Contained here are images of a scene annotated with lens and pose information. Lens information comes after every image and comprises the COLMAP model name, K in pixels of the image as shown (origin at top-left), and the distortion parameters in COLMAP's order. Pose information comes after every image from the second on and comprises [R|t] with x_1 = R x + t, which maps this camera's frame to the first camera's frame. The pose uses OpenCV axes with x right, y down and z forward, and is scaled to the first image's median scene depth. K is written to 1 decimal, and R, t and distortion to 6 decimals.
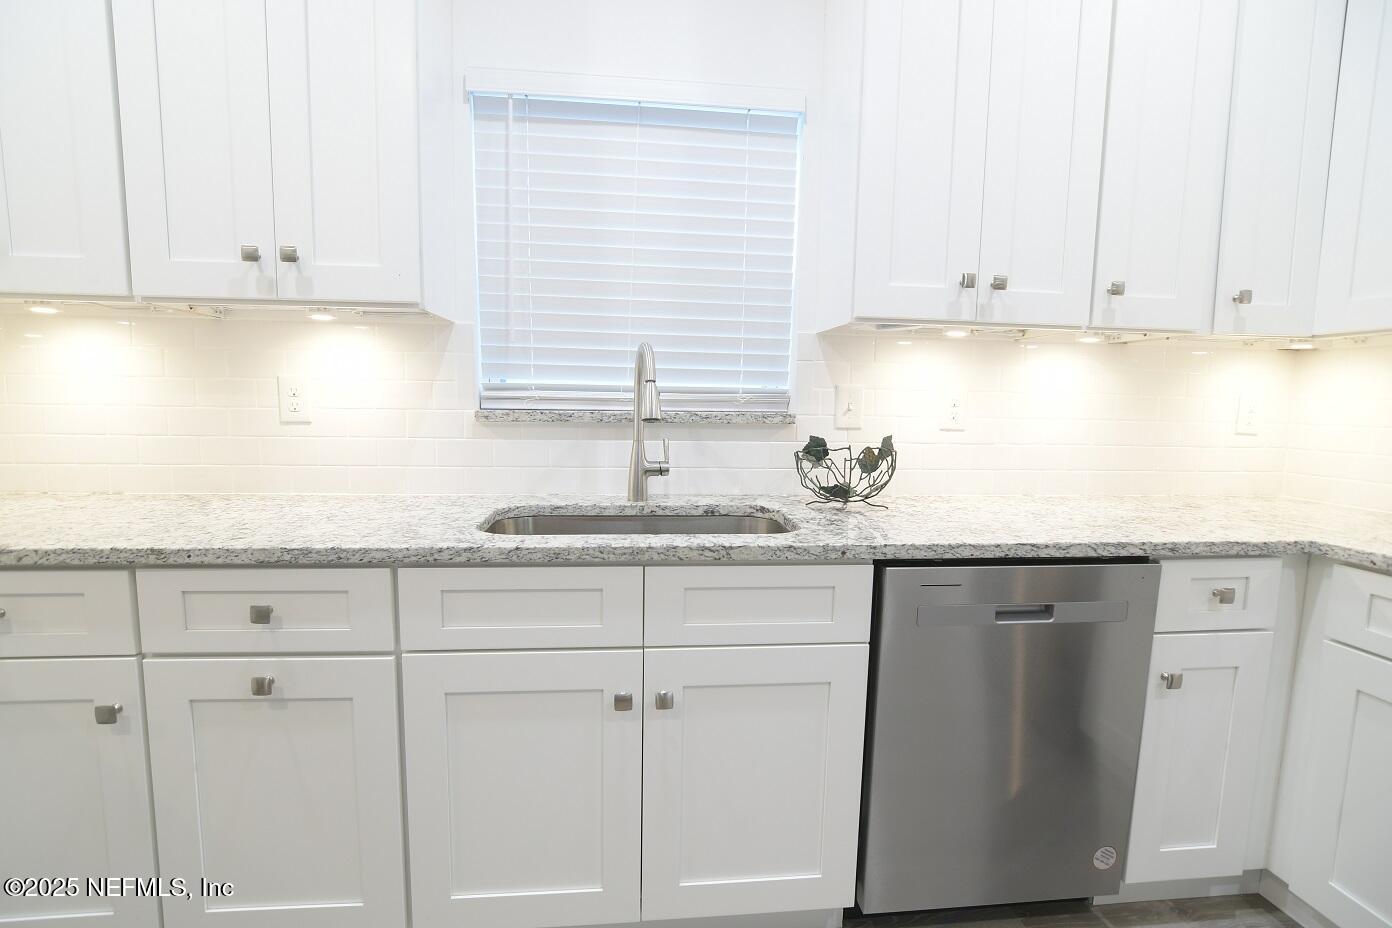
lens RADIAL K [[674.9, 0, 687.7], [0, 674.9, 479.3], [0, 0, 1]] dist [-0.027857, 0.008148]
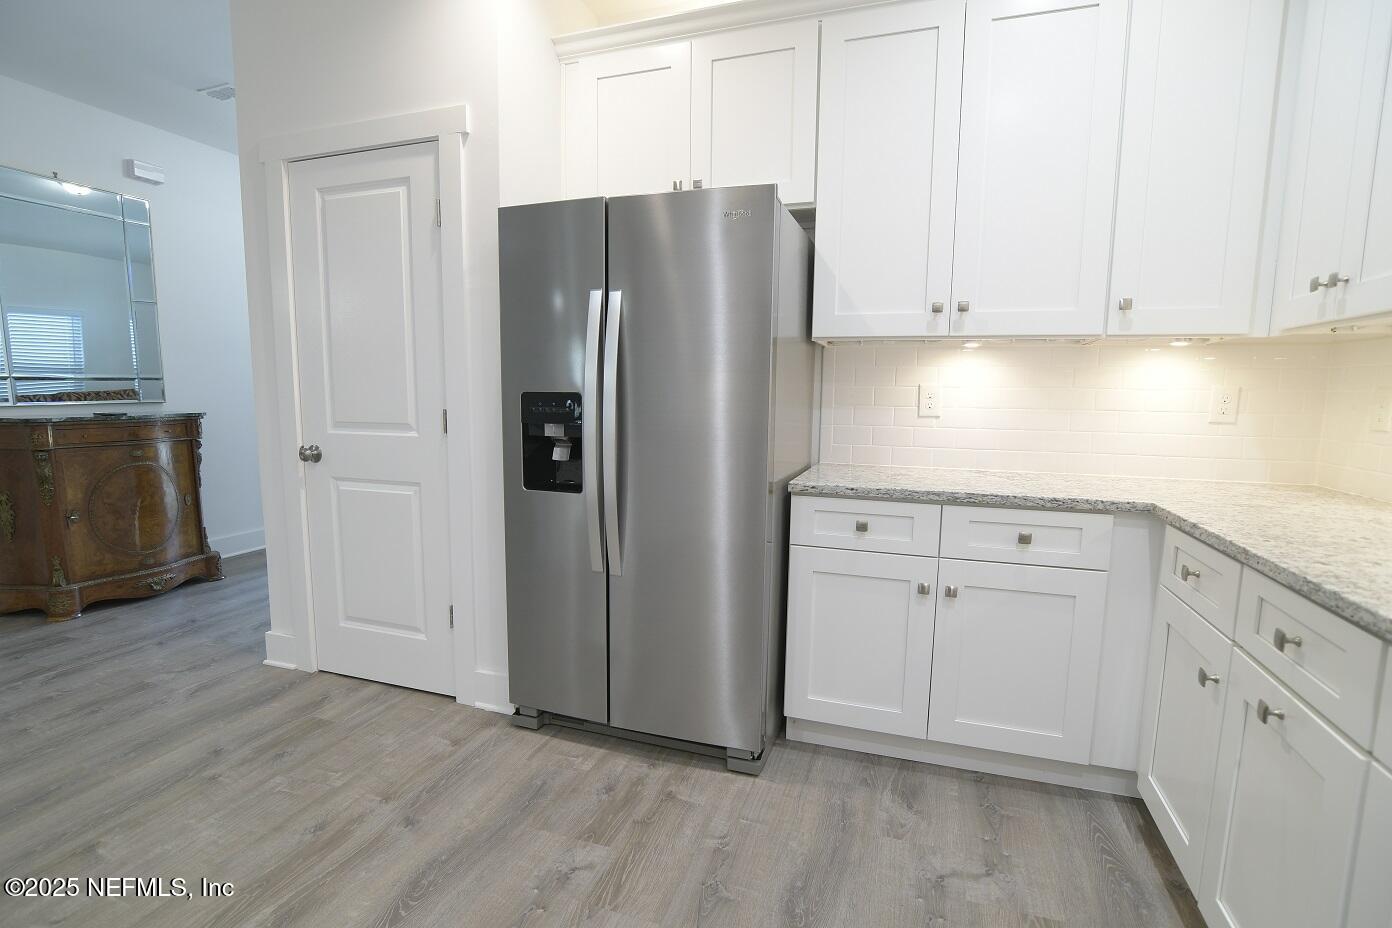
lens RADIAL K [[674.9, 0, 689.2], [0, 674.9, 476.3], [0, 0, 1]] dist [-0.027857, 0.008148]
pose [[-0.430824, 0.090567, -0.897880, 0.445530], [-0.128103, 0.978738, 0.160190, -0.054471], [0.893297, 0.184035, -0.410062, 0.495925]]
